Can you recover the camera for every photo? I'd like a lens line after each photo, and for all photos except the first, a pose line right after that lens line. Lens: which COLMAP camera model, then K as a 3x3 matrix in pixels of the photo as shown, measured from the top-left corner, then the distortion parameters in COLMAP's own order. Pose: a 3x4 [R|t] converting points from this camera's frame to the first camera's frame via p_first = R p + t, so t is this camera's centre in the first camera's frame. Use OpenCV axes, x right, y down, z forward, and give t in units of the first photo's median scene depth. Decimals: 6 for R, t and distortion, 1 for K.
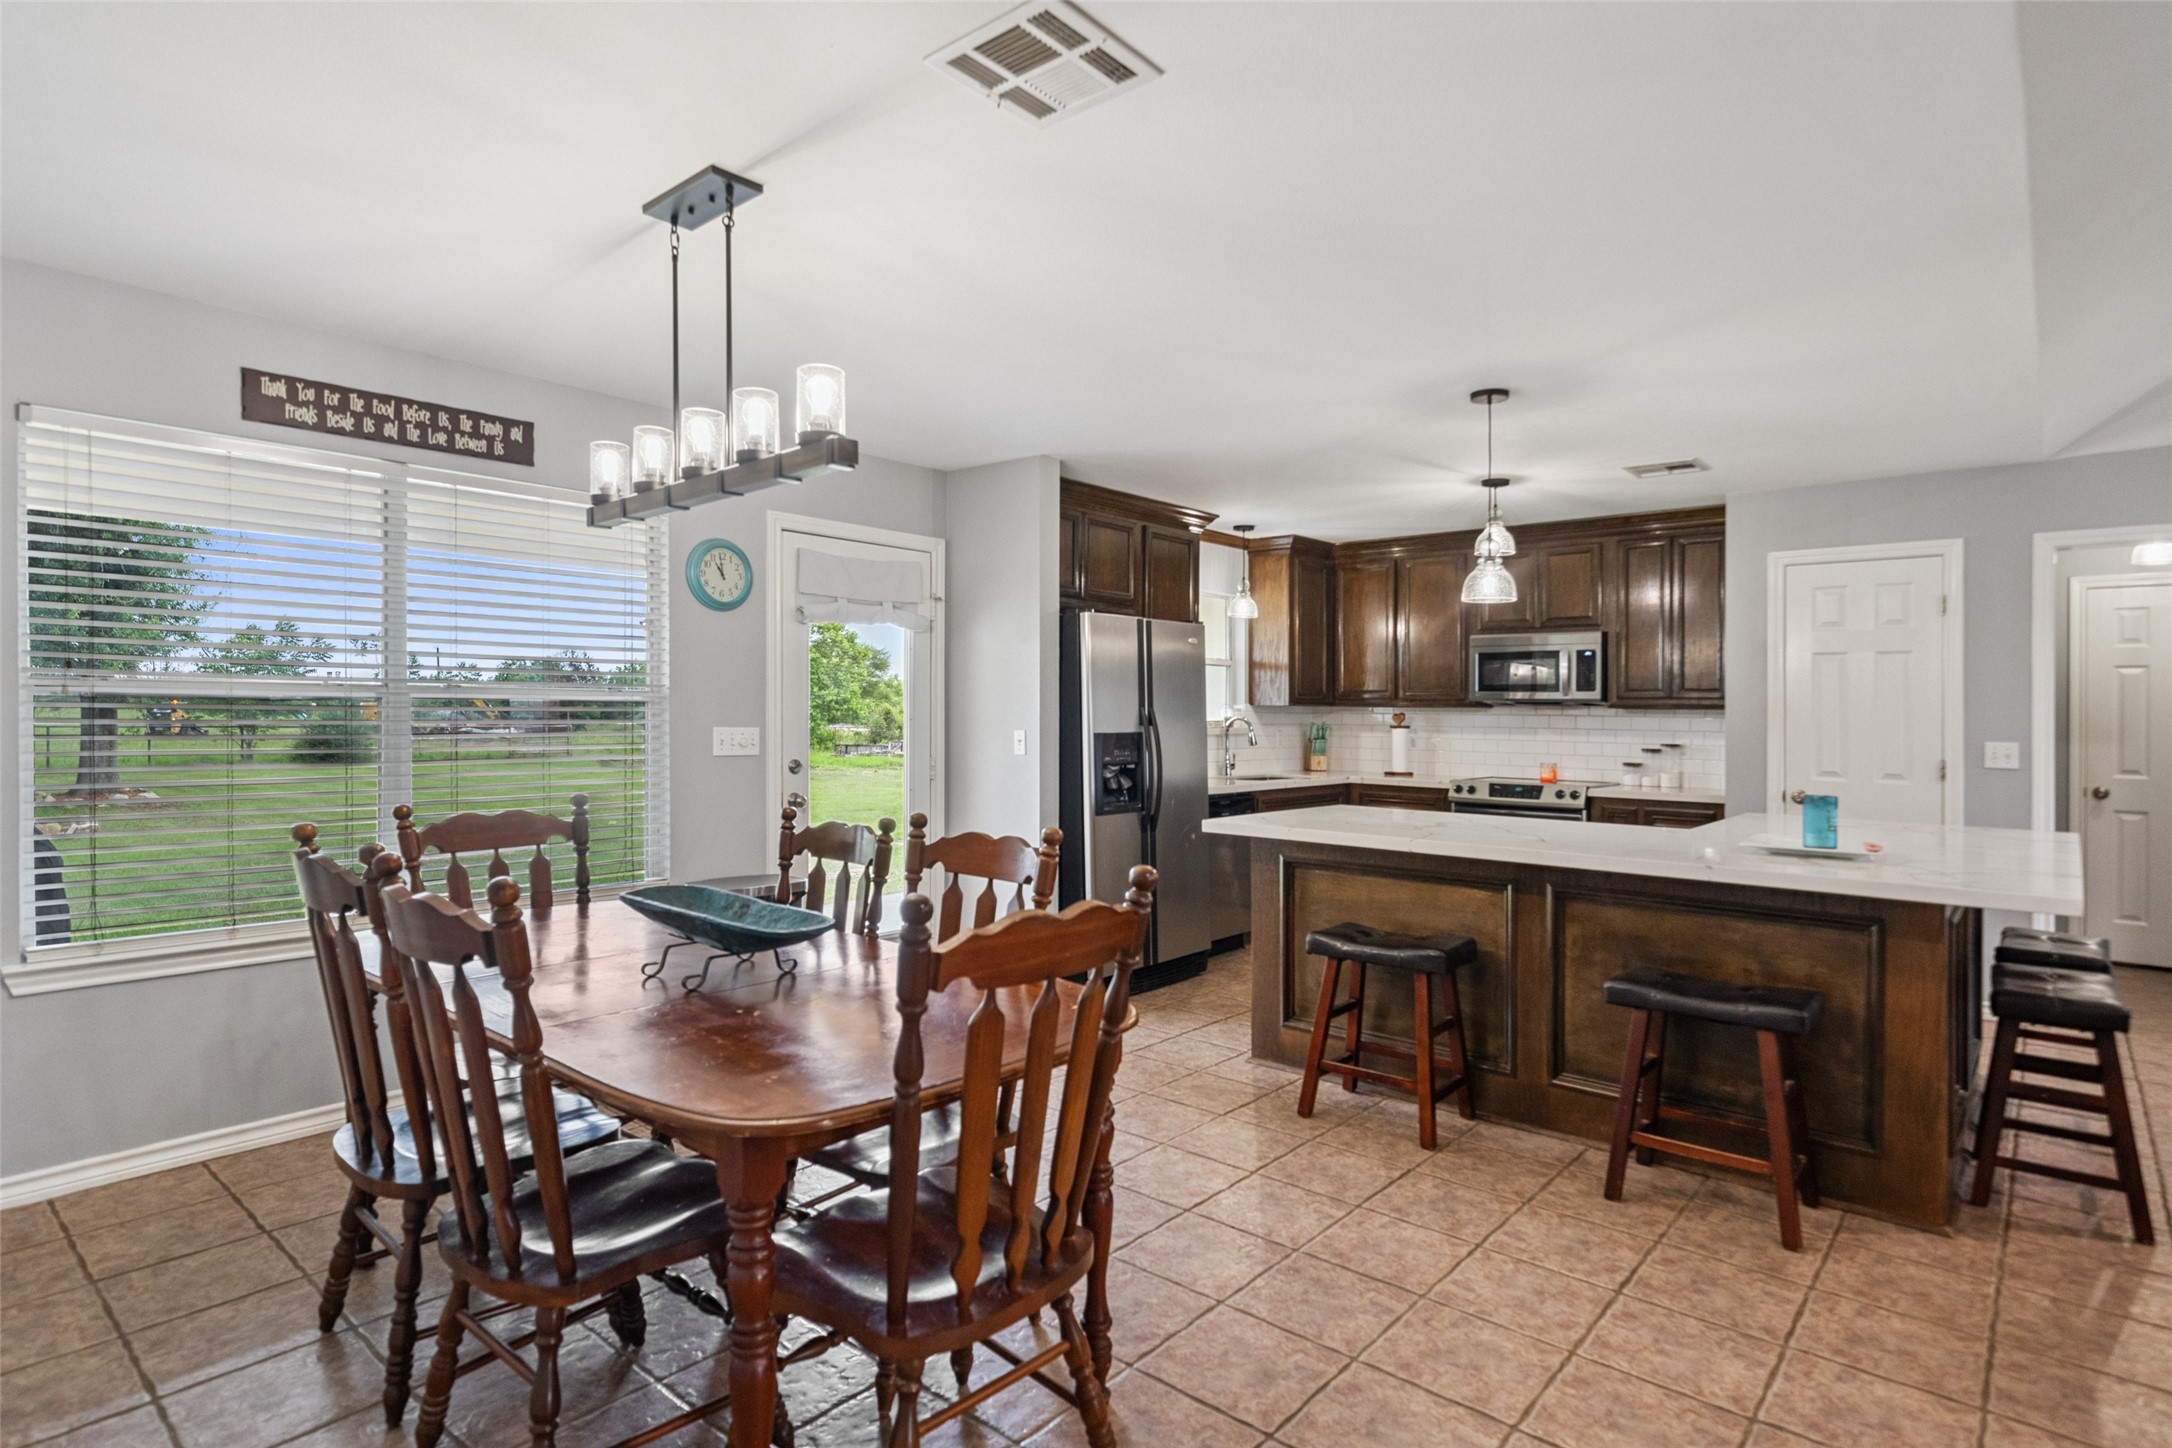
lens RADIAL K [[1131.7, 0, 1085.9], [0, 1131.7, 715.0], [0, 0, 1]] dist [-0.000709, 0.003895]
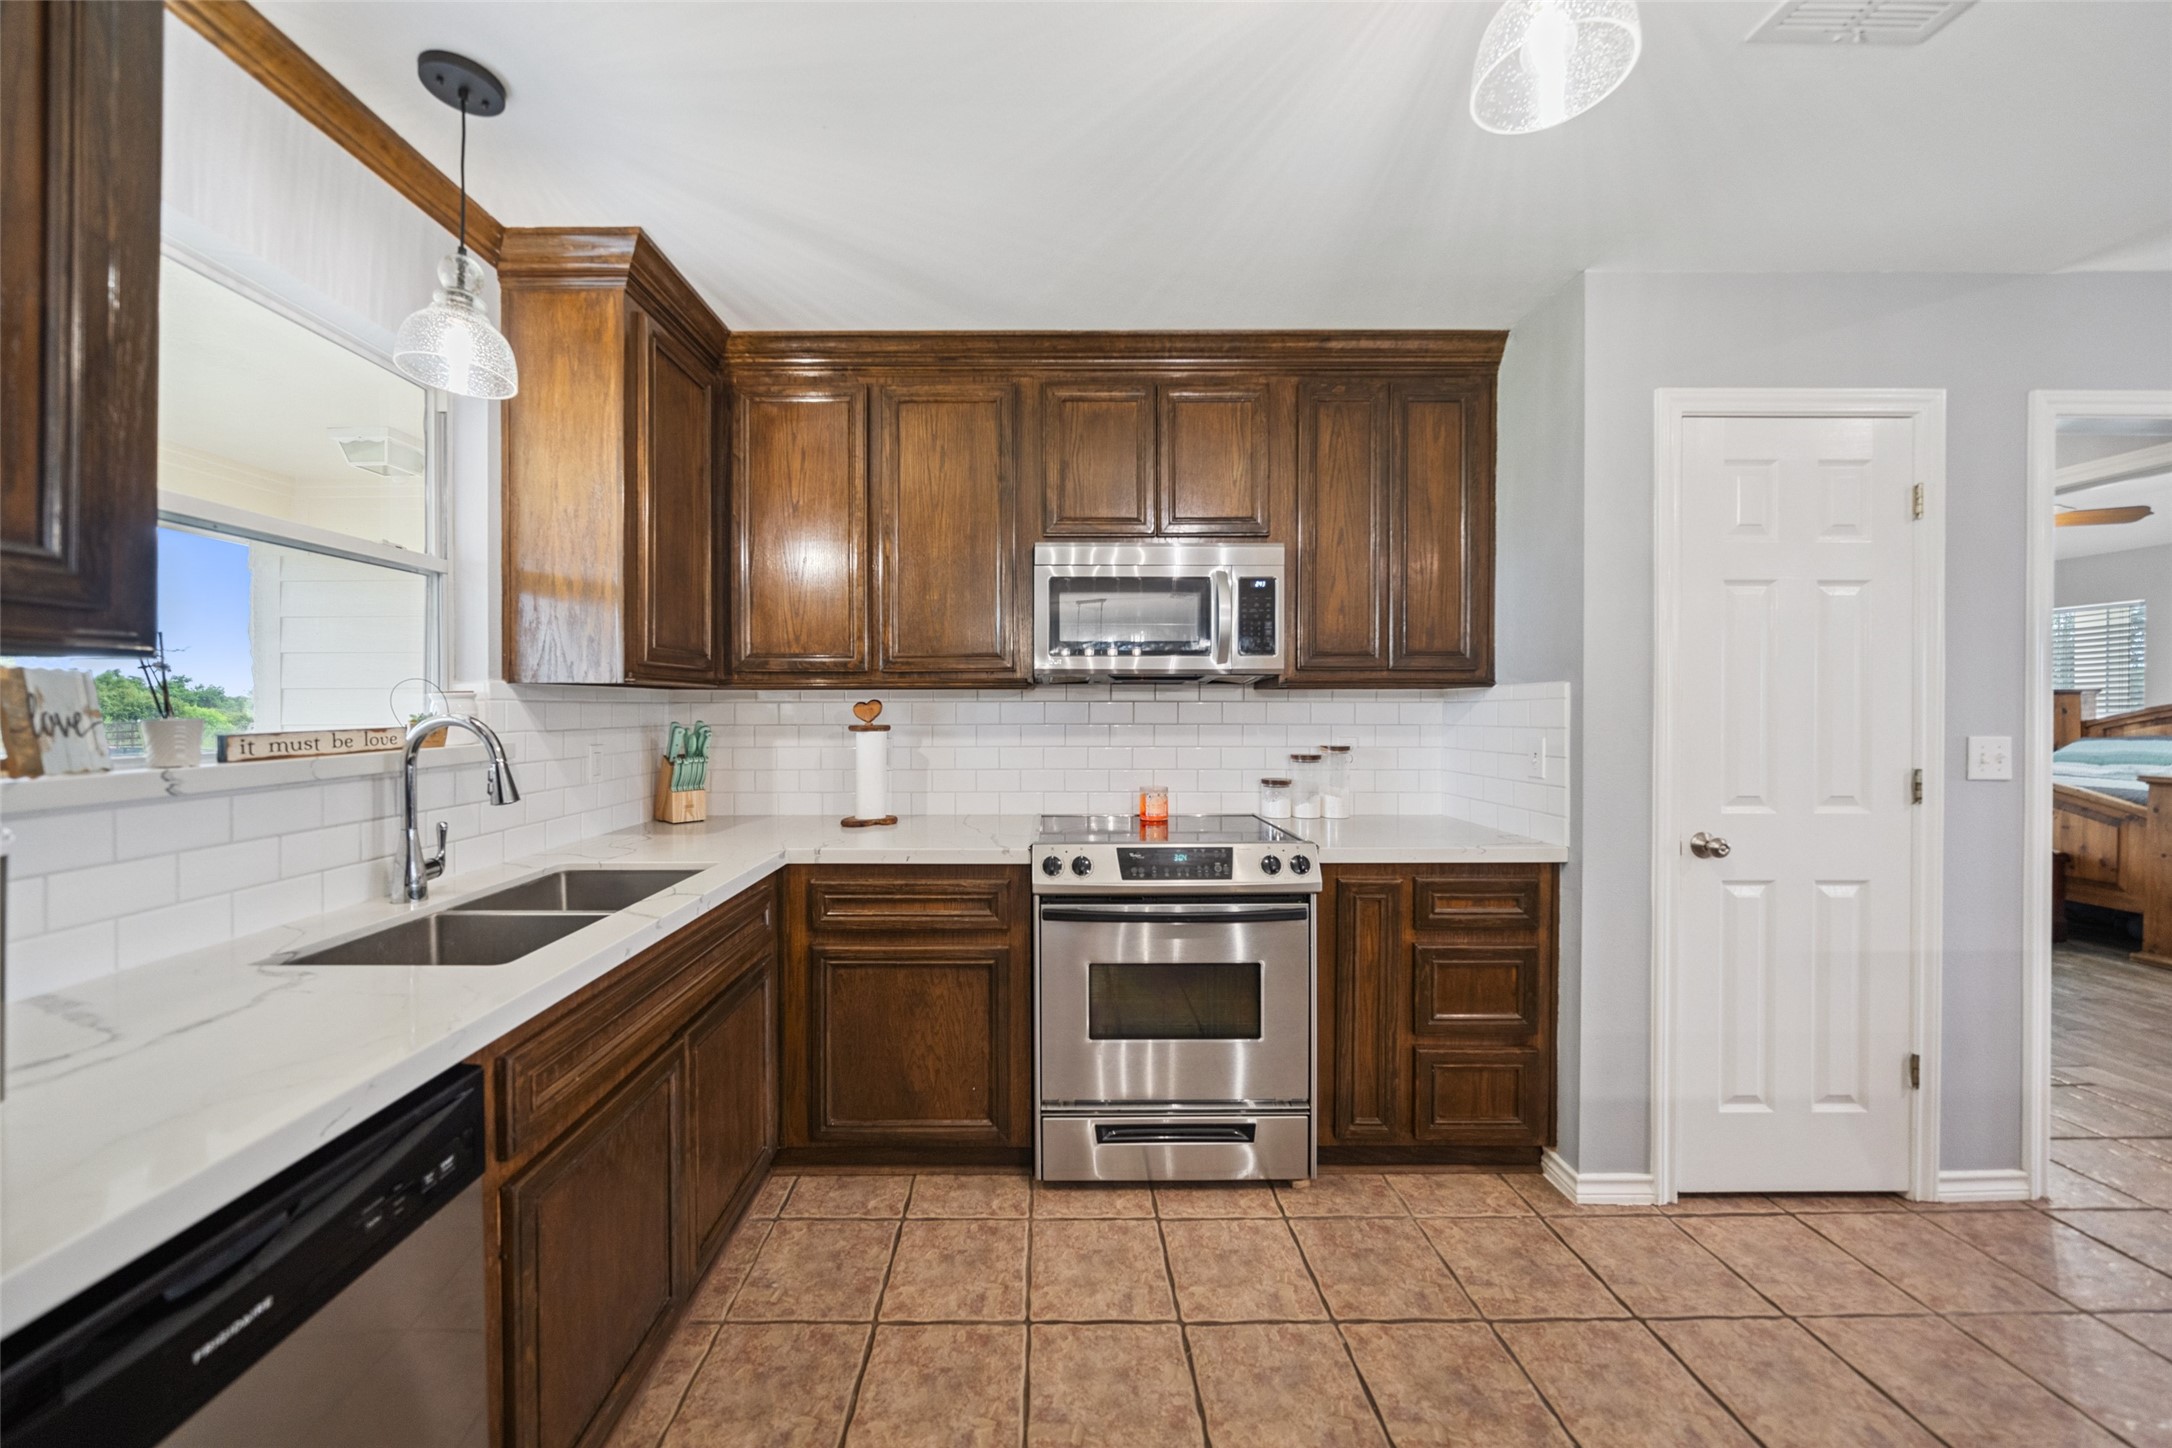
lens RADIAL K [[756.8, 0, 1044.3], [0, 756.8, 691.7], [0, 0, 1]] dist [-0.005348, 0.000453]
pose [[0.754097, -0.000702, 0.656763, 0.168046], [0.012481, 0.999834, -0.013263, -0.000101], [-0.656644, 0.018198, 0.753981, 1.011110]]
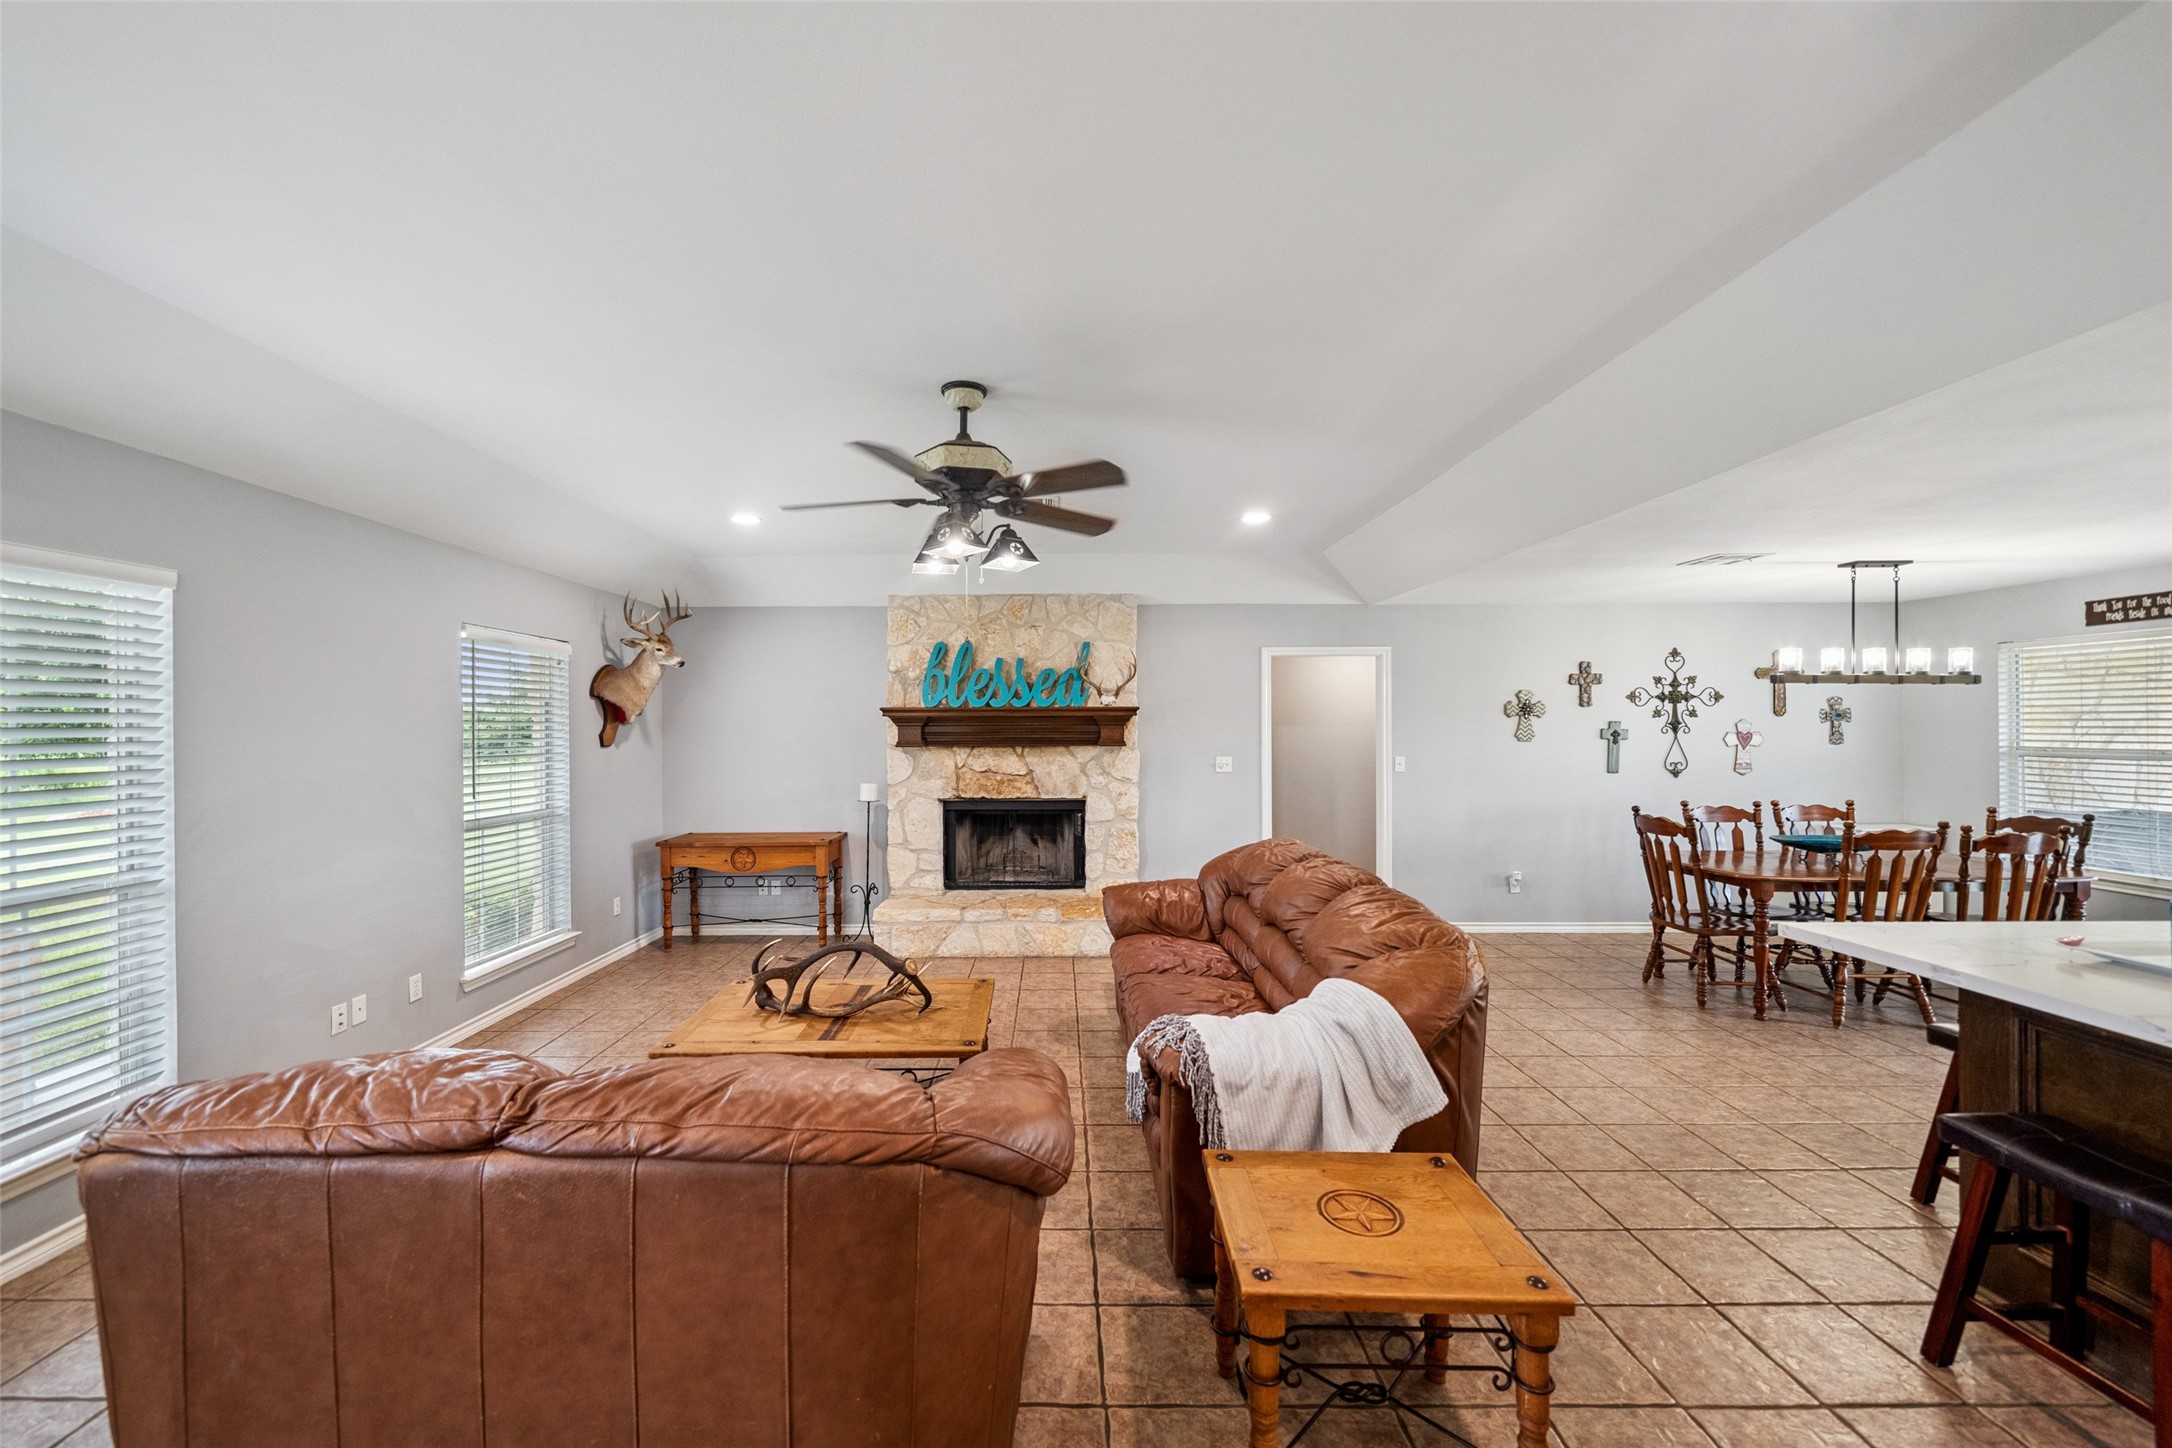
lens RADIAL K [[813.9, 0, 1061.5], [0, 813.9, 732.1], [0, 0, 1]] dist [-0.007113, 0.001247]
pose [[-0.756484, -0.006393, -0.653981, 1.105057], [-0.008099, 0.999967, -0.000406, -0.032633], [0.653962, 0.004990, -0.756511, 0.588618]]
